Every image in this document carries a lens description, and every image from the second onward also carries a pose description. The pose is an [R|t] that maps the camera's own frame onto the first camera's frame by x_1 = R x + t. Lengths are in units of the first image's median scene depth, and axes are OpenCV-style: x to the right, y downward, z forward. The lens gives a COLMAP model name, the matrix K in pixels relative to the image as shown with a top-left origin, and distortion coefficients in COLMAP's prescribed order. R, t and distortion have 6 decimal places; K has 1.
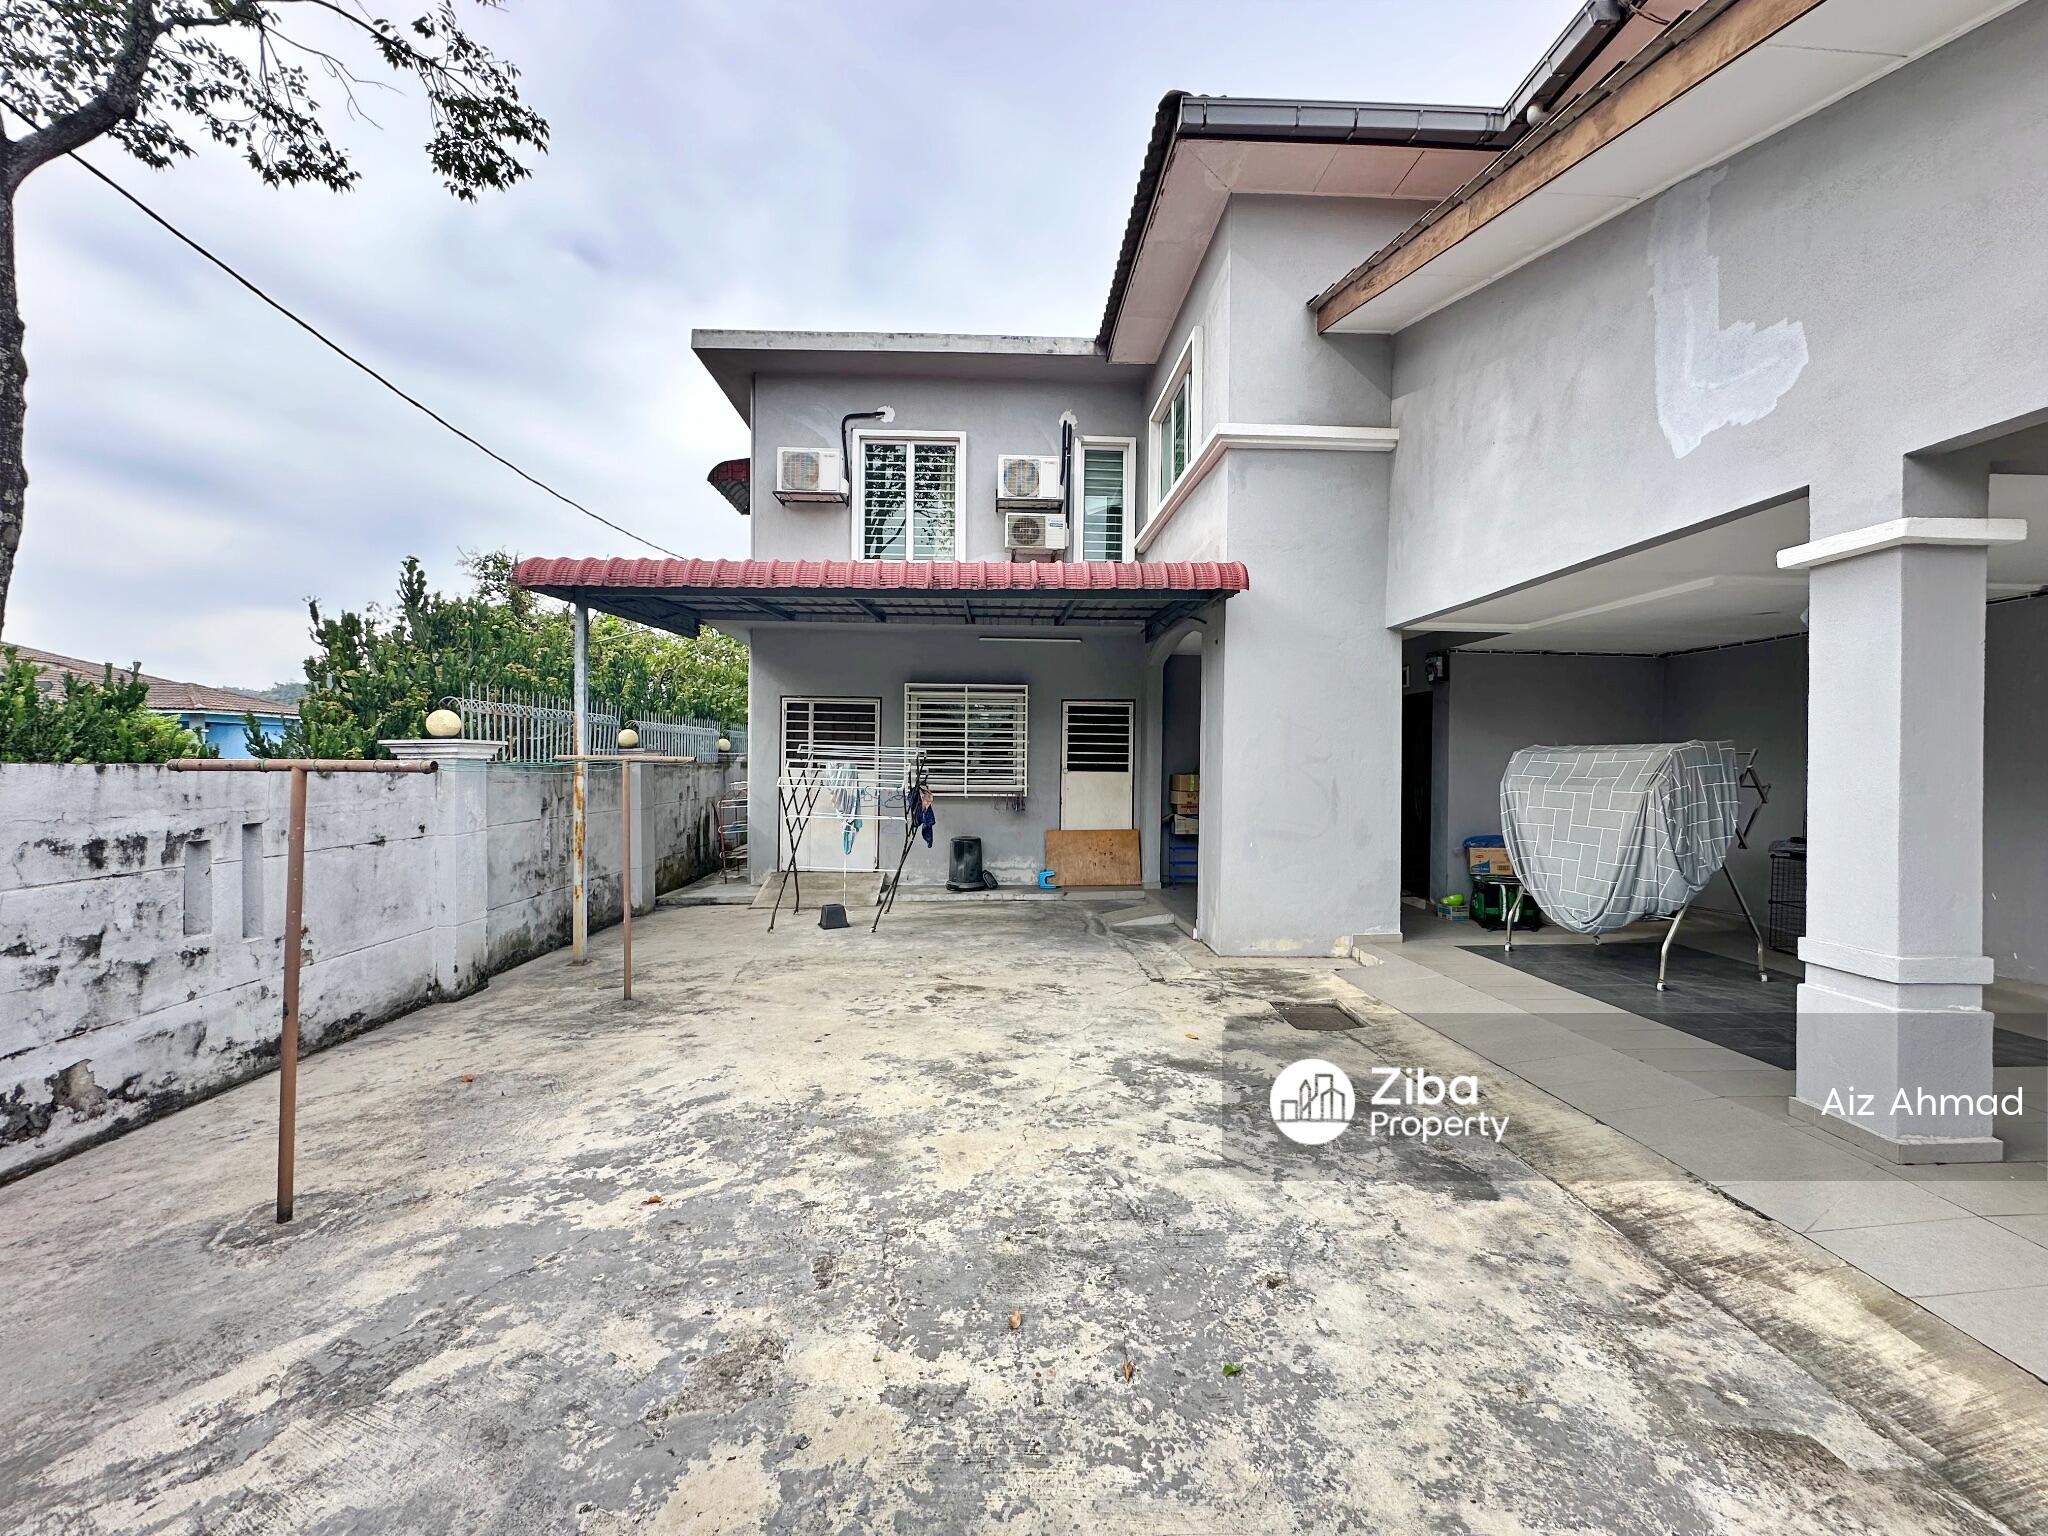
lens RADIAL K [[815.1, 0, 1023.5], [0, 815.1, 768.2], [0, 0, 1]] dist [-0.003206, 0.000421]
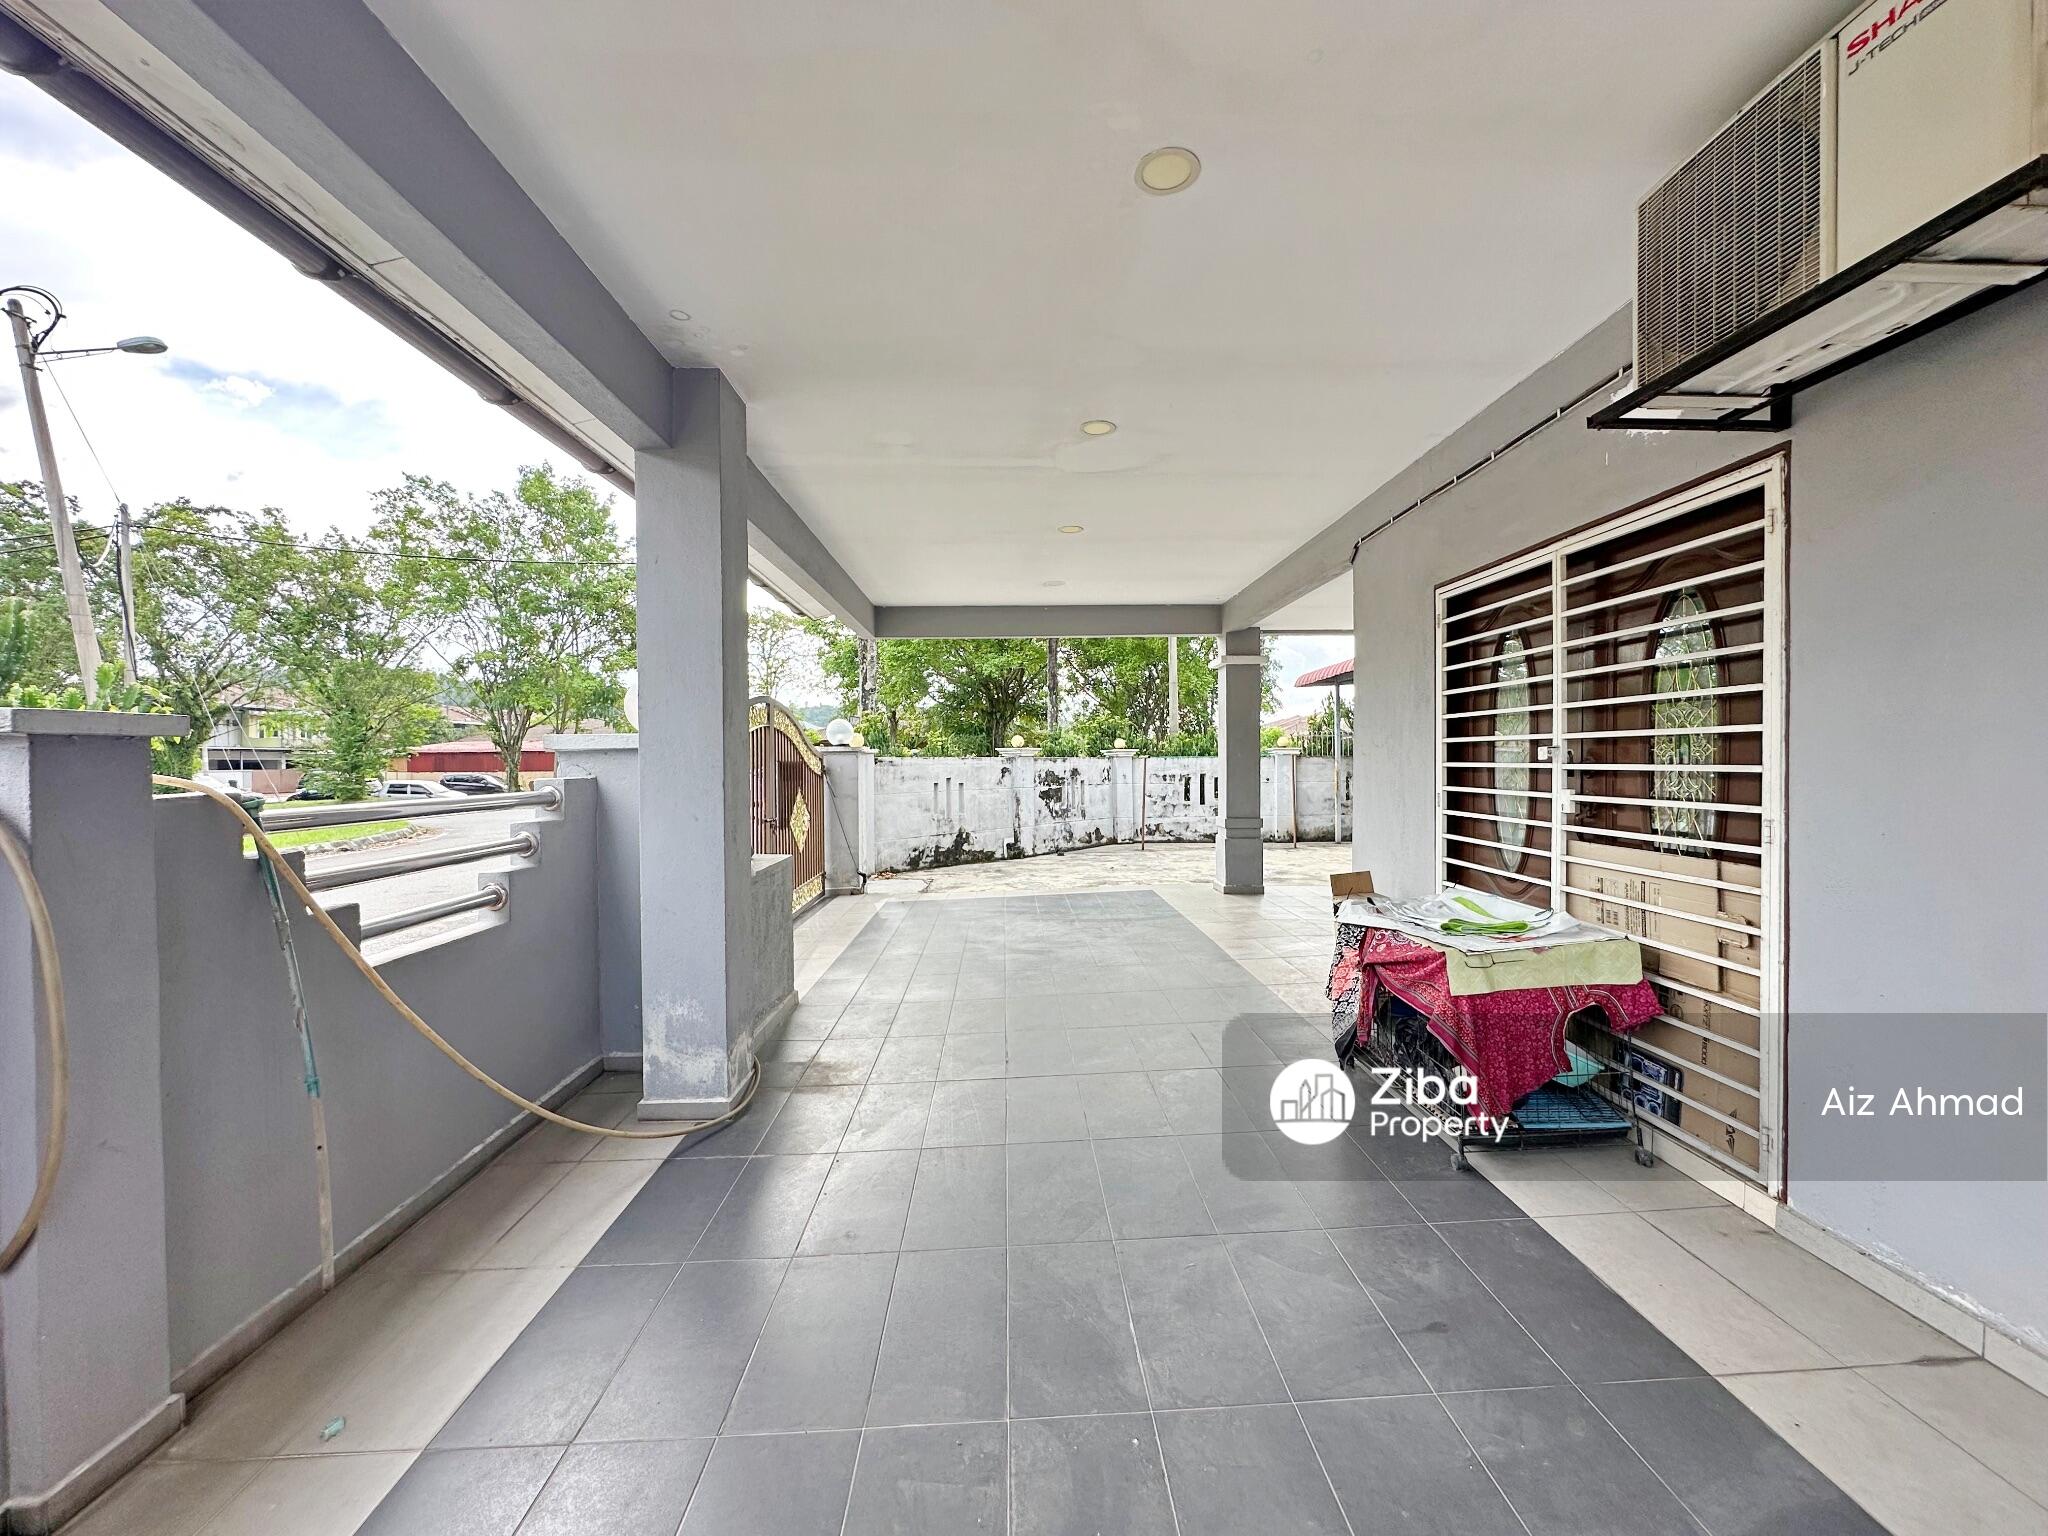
lens RADIAL K [[815.1, 0, 1031.7], [0, 815.1, 765.6], [0, 0, 1]] dist [-0.003206, 0.000421]
pose [[-0.017284, -0.005600, -0.999835, 2.132885], [0.002179, 0.999982, -0.005638, 0.039914], [0.999848, -0.002276, -0.017272, 0.222845]]
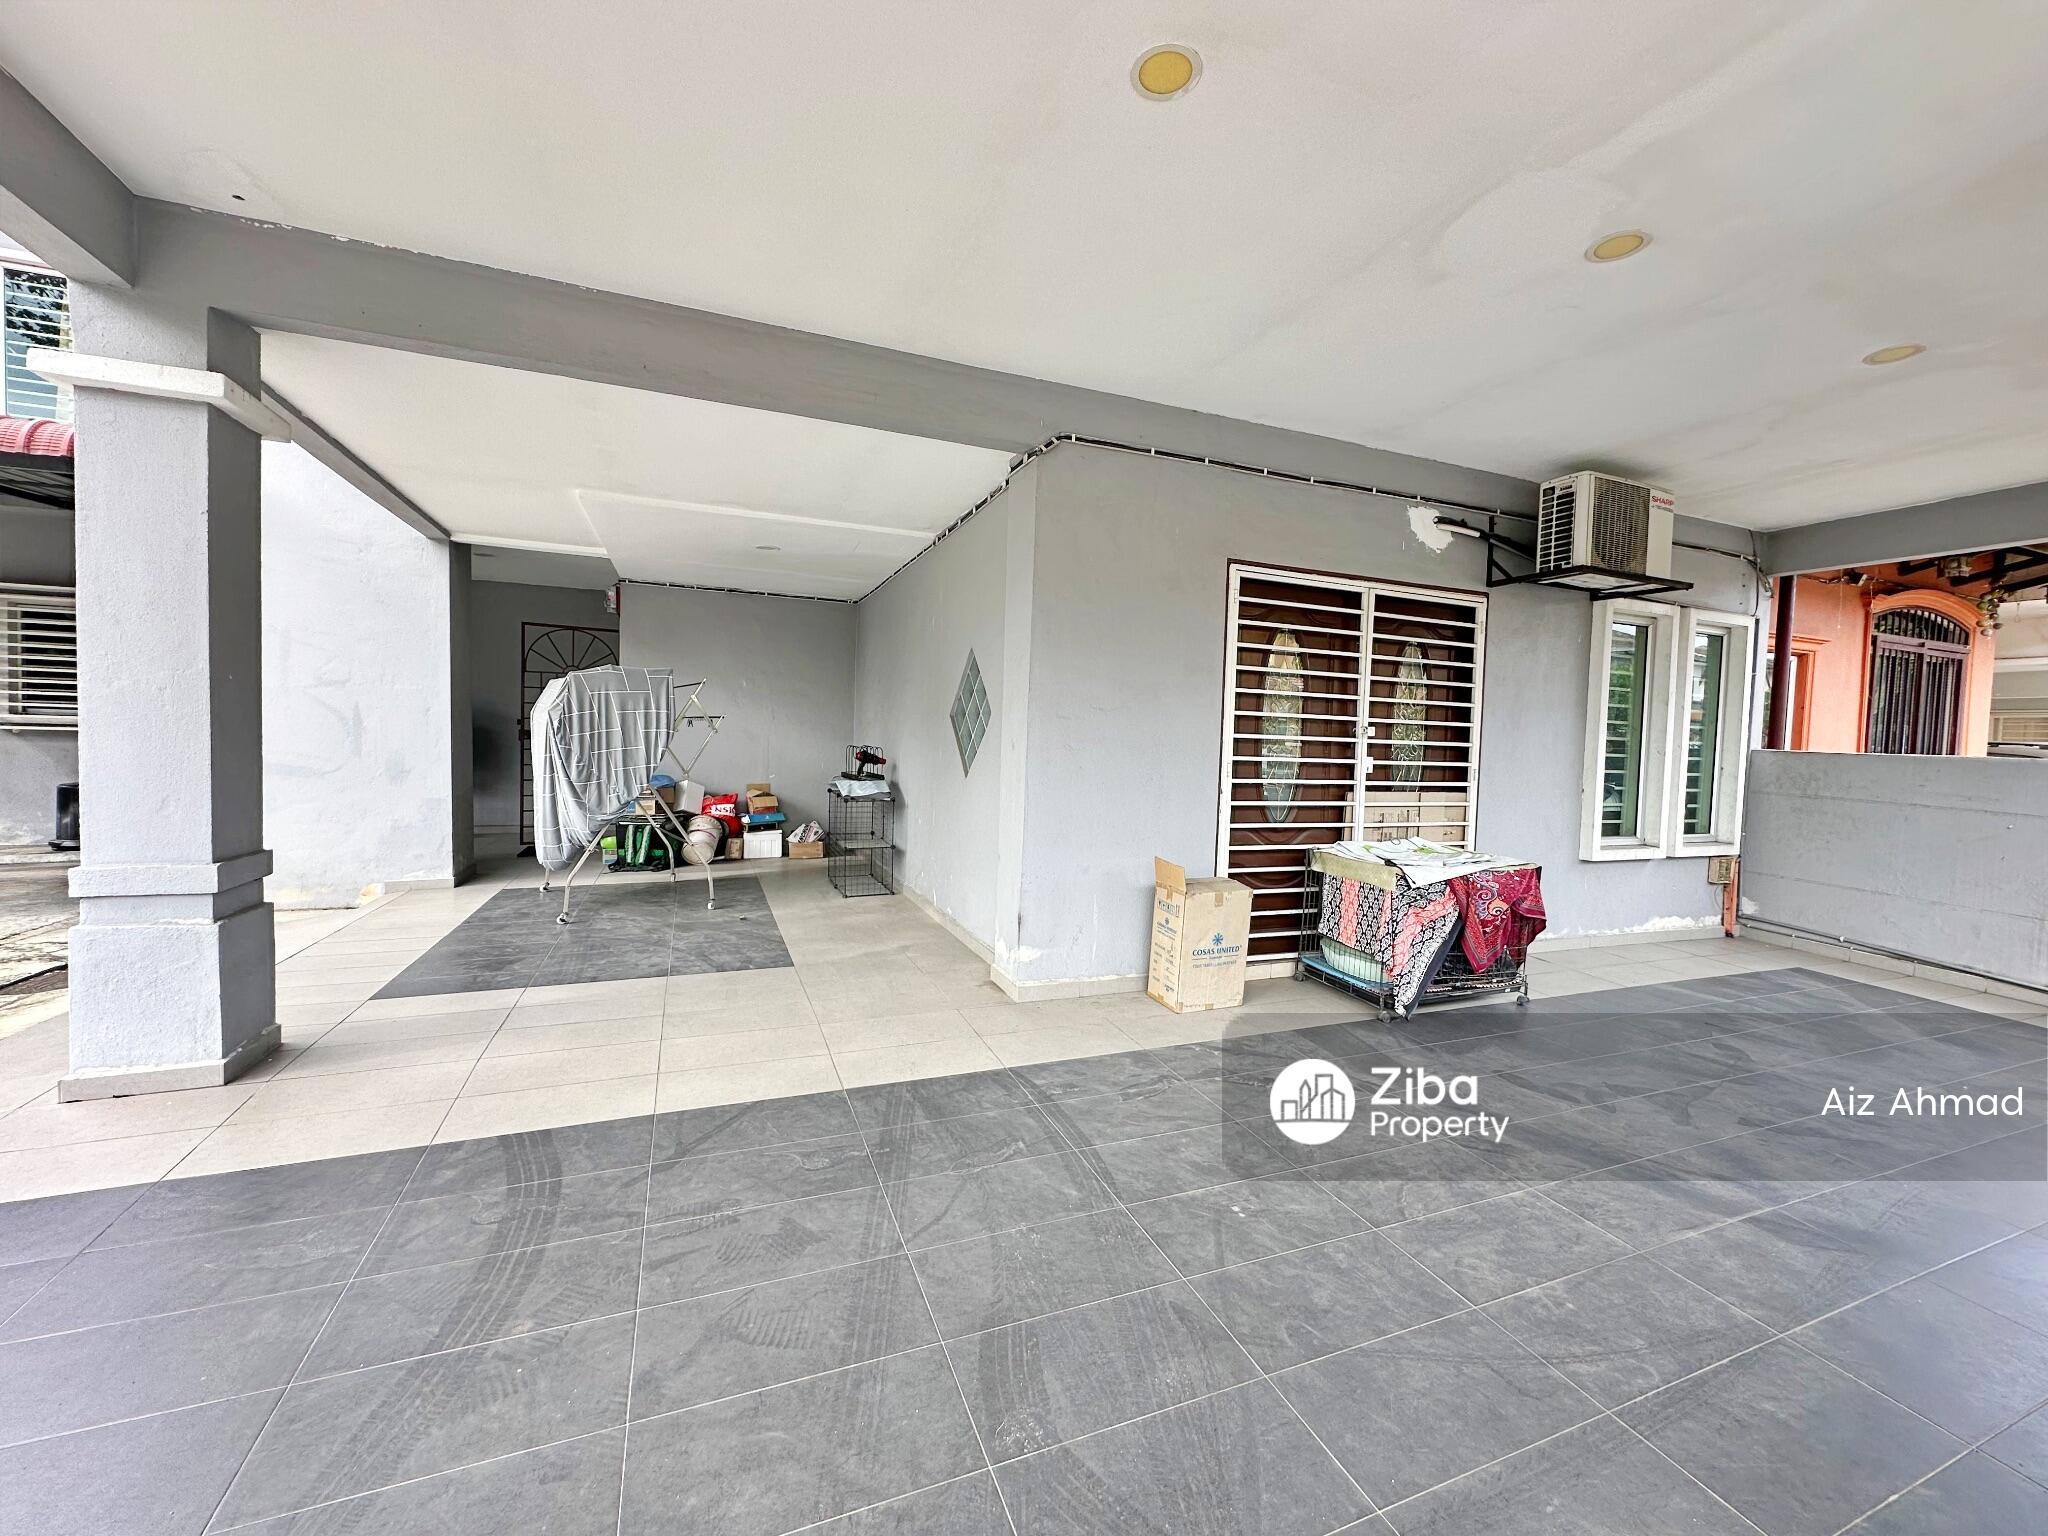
lens RADIAL K [[815.1, 0, 1021.6], [0, 815.1, 769.2], [0, 0, 1]] dist [-0.003206, 0.000421]
pose [[0.944223, 0.004873, 0.329271, 0.953079], [-0.019015, 0.999029, 0.039742, 0.040632], [-0.328757, -0.043786, 0.943399, -0.078888]]
